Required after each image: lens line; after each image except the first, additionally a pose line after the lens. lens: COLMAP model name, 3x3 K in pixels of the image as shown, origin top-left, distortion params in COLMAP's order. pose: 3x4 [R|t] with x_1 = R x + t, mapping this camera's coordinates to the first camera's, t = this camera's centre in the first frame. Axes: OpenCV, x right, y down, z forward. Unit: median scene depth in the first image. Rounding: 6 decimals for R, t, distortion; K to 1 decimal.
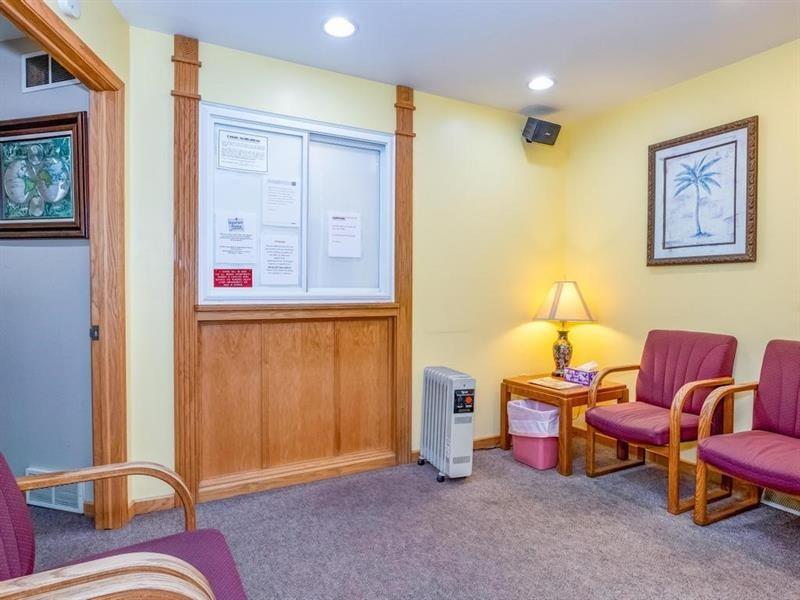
lens RADIAL K [[490.8, 0, 401.8], [0, 490.8, 299.9], [0, 0, 1]] dist [-0.006997, 0.001733]
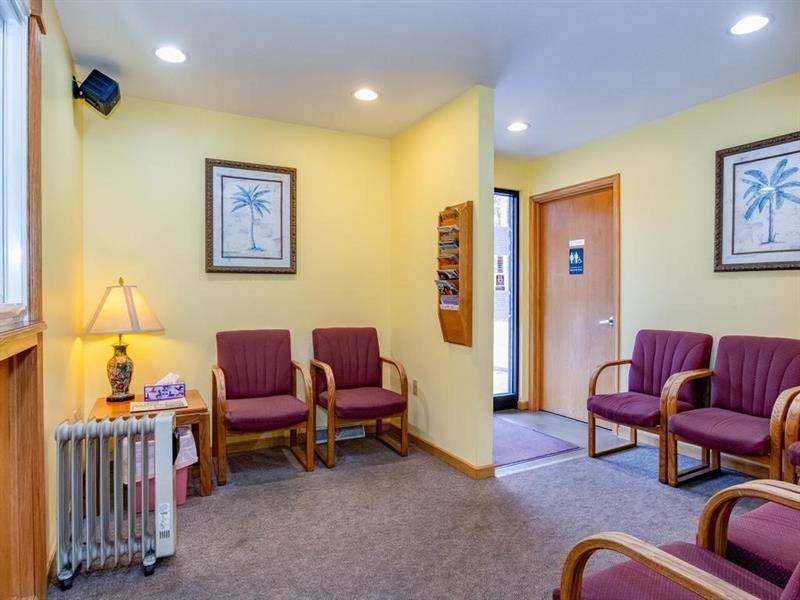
lens RADIAL K [[490.8, 0, 403.3], [0, 490.8, 300.0], [0, 0, 1]] dist [-0.006997, 0.001733]
pose [[0.004096, -0.010673, 0.999935, -0.605110], [0.027243, 0.999573, 0.010558, -0.010215], [-0.999620, 0.027198, 0.004385, 0.637074]]
